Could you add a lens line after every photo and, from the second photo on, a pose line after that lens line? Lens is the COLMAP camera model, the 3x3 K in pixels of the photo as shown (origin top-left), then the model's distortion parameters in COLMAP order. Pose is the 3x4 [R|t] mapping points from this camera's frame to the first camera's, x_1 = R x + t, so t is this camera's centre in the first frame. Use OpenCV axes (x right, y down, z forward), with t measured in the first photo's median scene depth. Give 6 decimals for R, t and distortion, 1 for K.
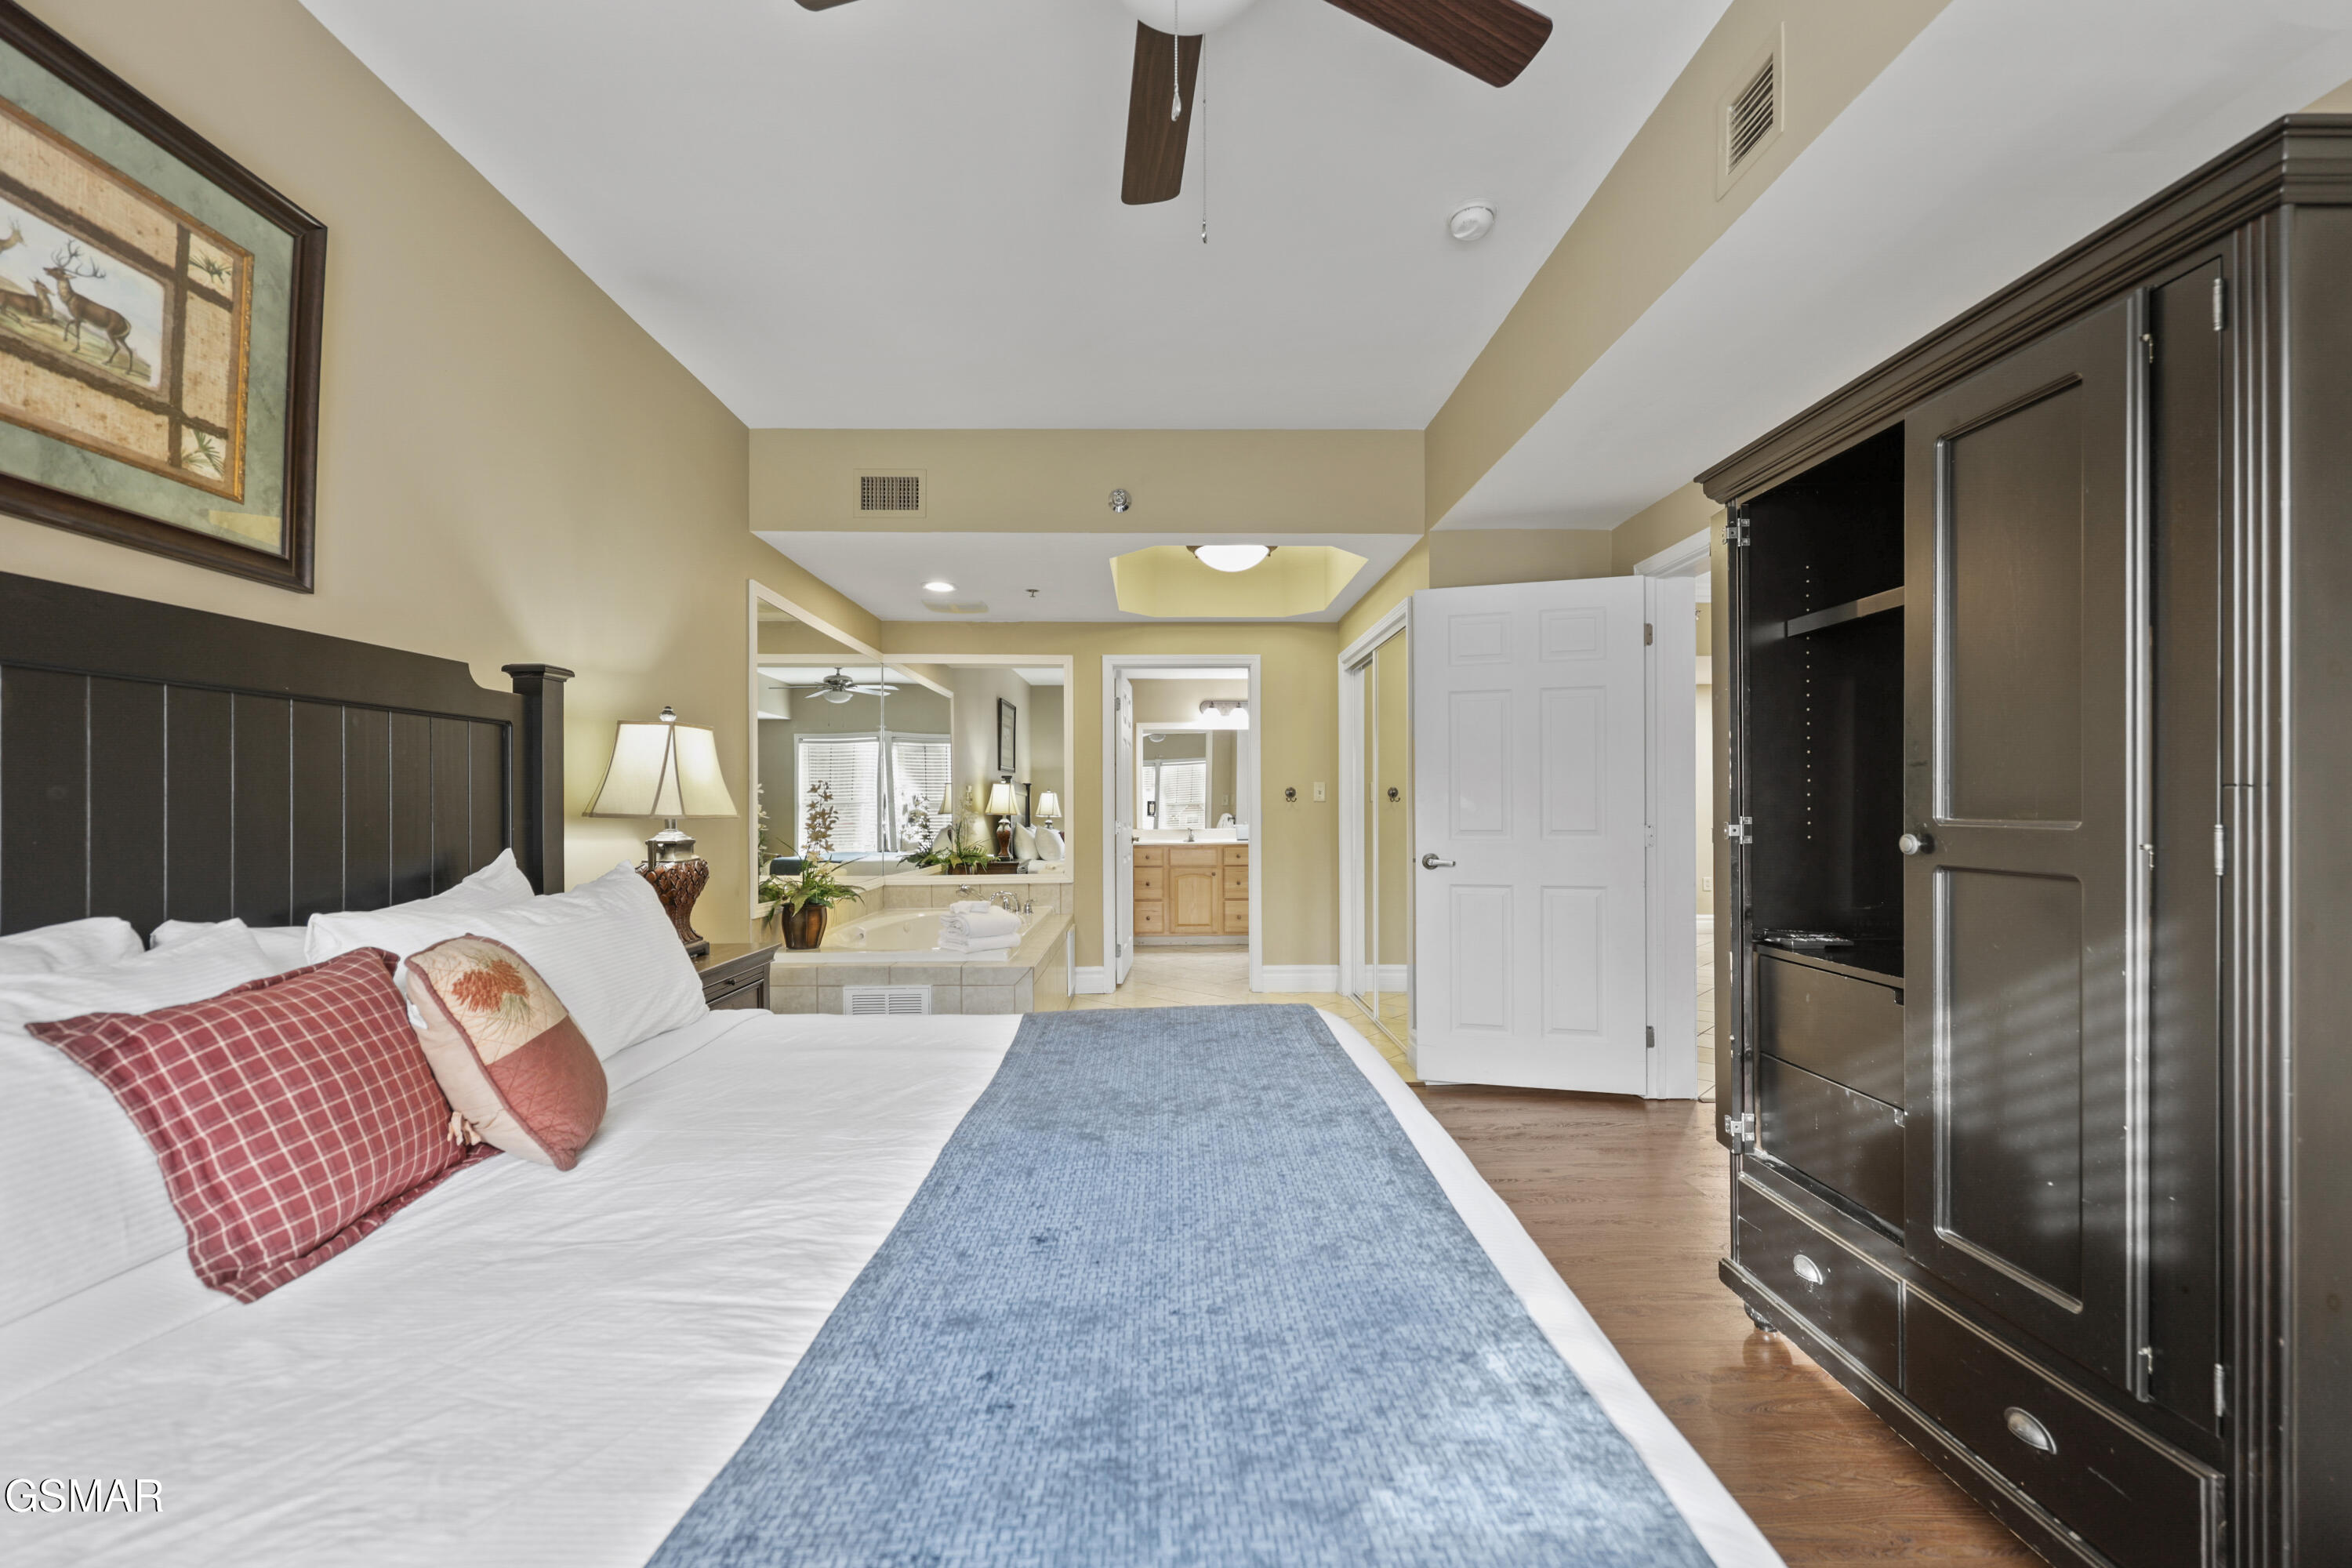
lens RADIAL K [[949.4, 0, 1174.5], [0, 949.4, 797.8], [0, 0, 1]] dist [0.000244, 0.000011]
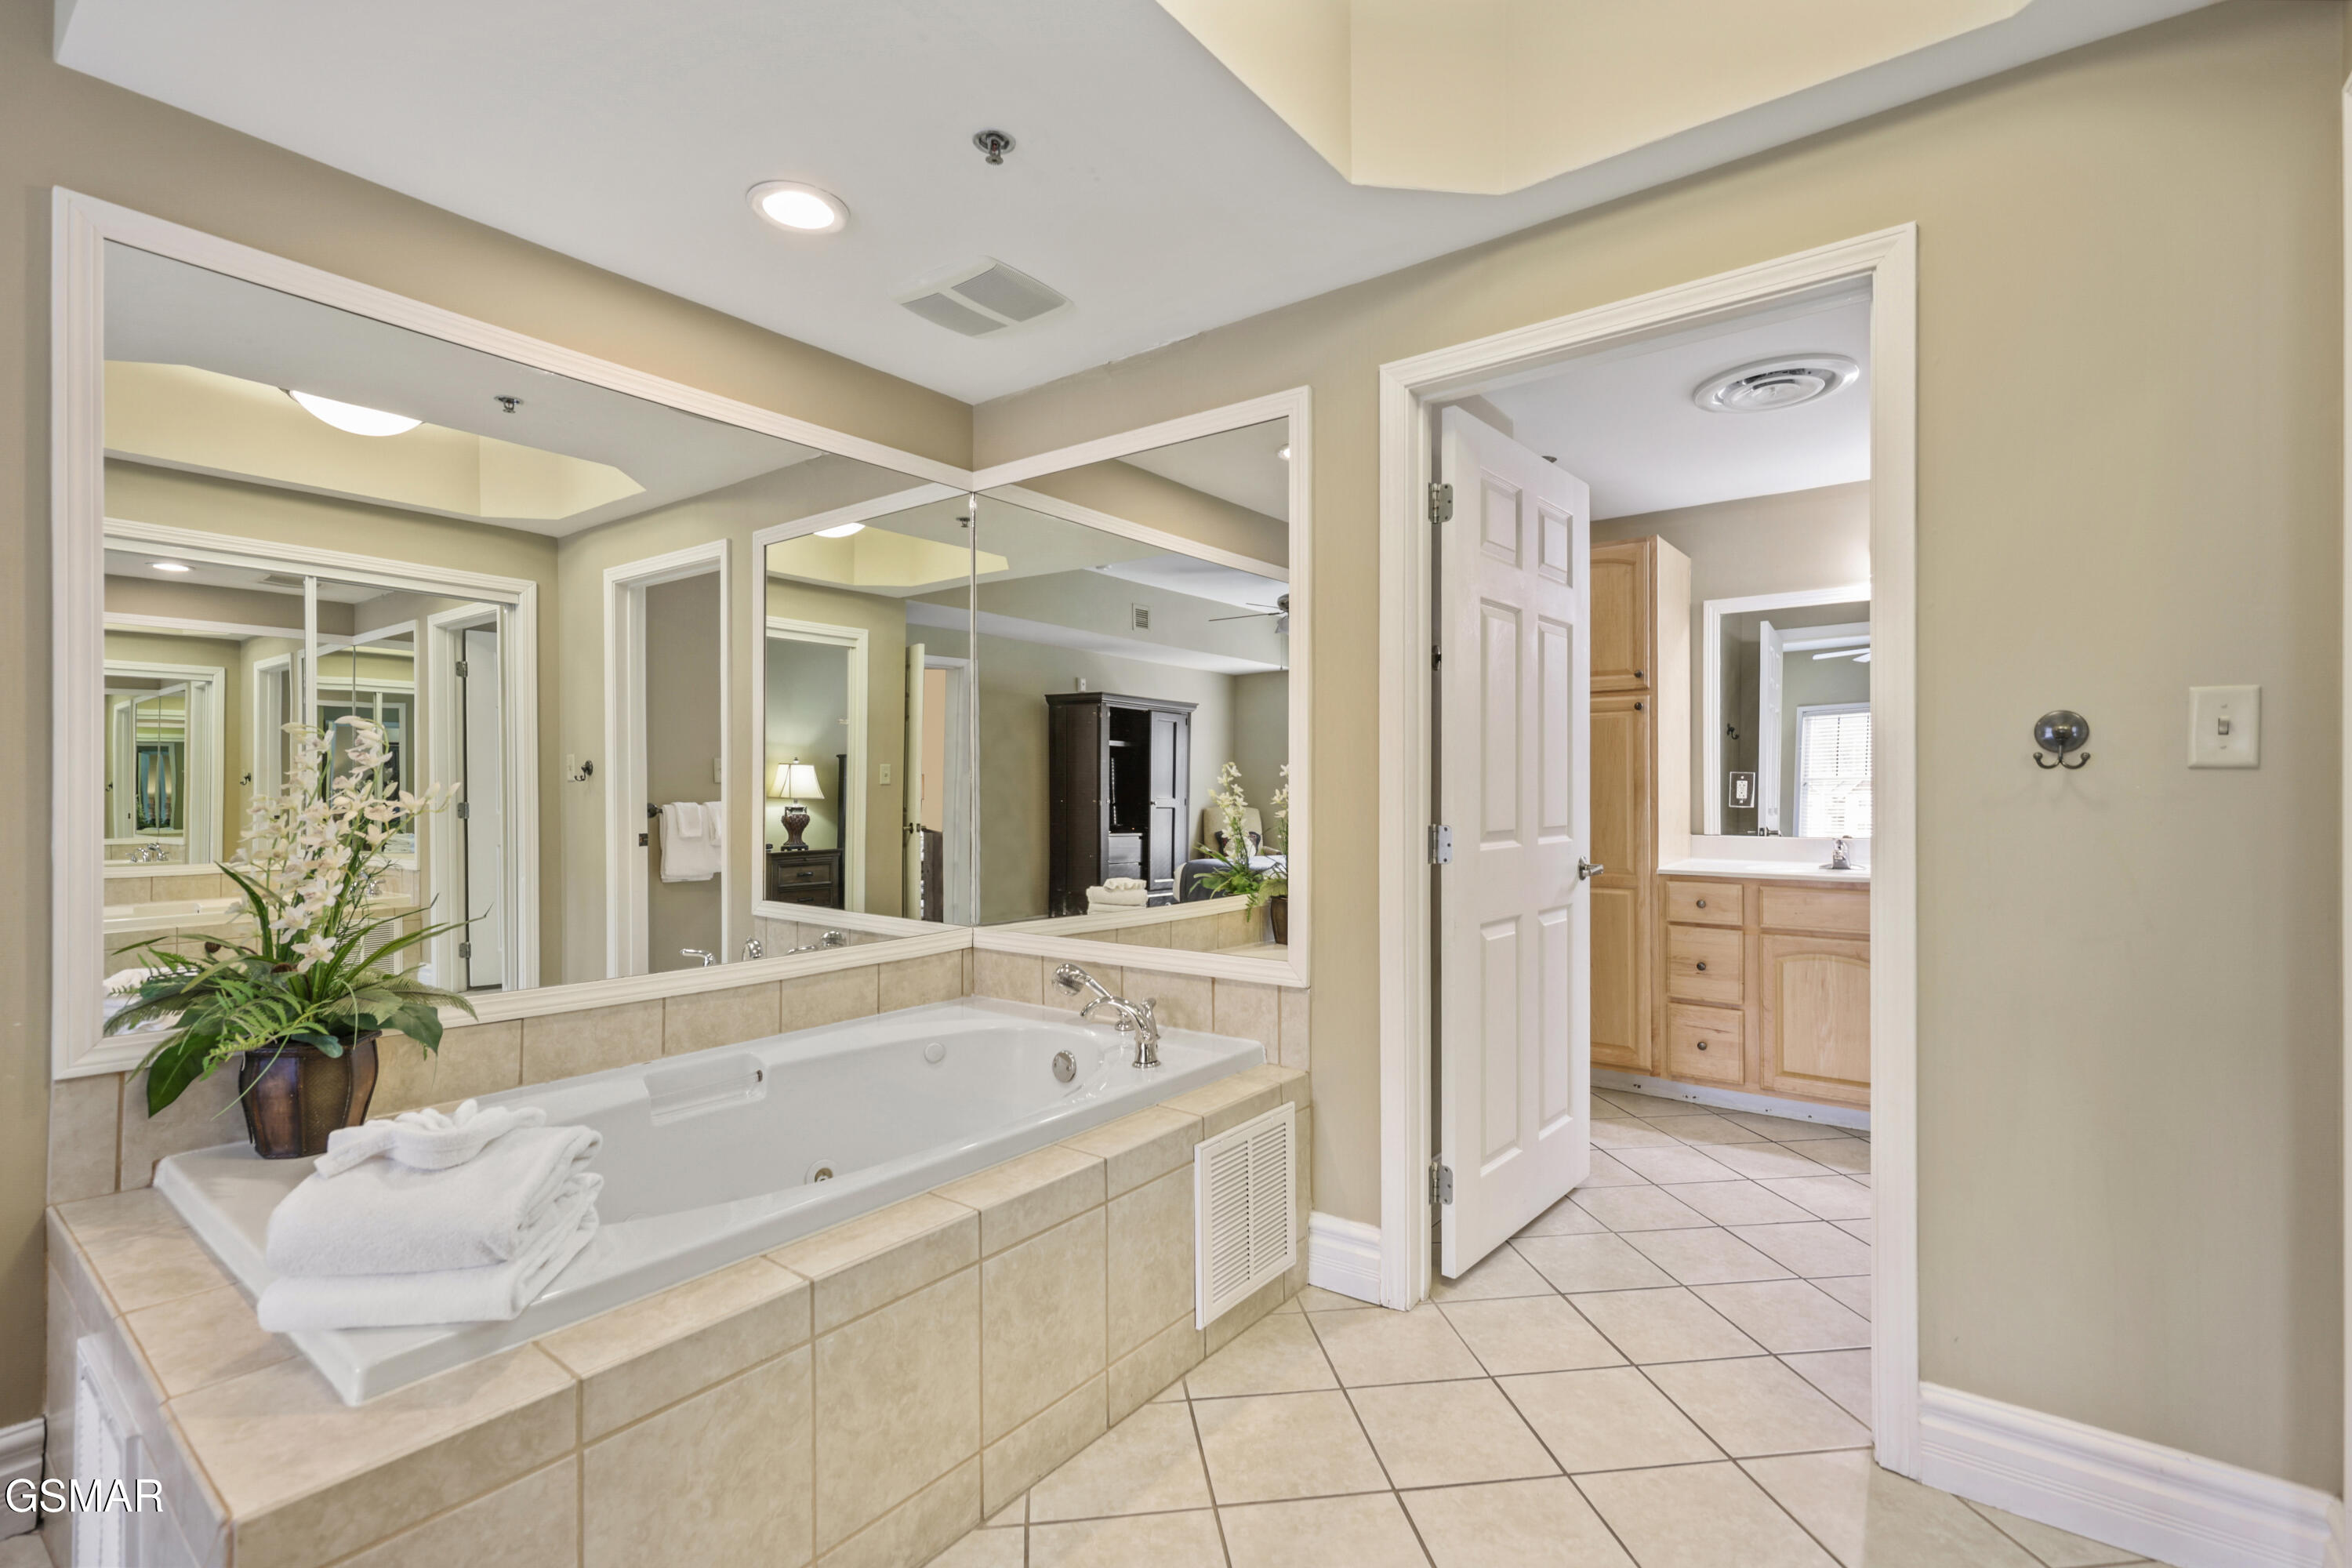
lens RADIAL K [[1057.3, 0, 1169.6], [0, 1057.3, 794.1], [0, 0, 1]] dist [0.001088, 0.000252]
pose [[0.778939, 0.005935, -0.627072, 0.114024], [0.004028, 0.999887, 0.014468, 0.005662], [0.627087, -0.013796, 0.778827, 0.635393]]
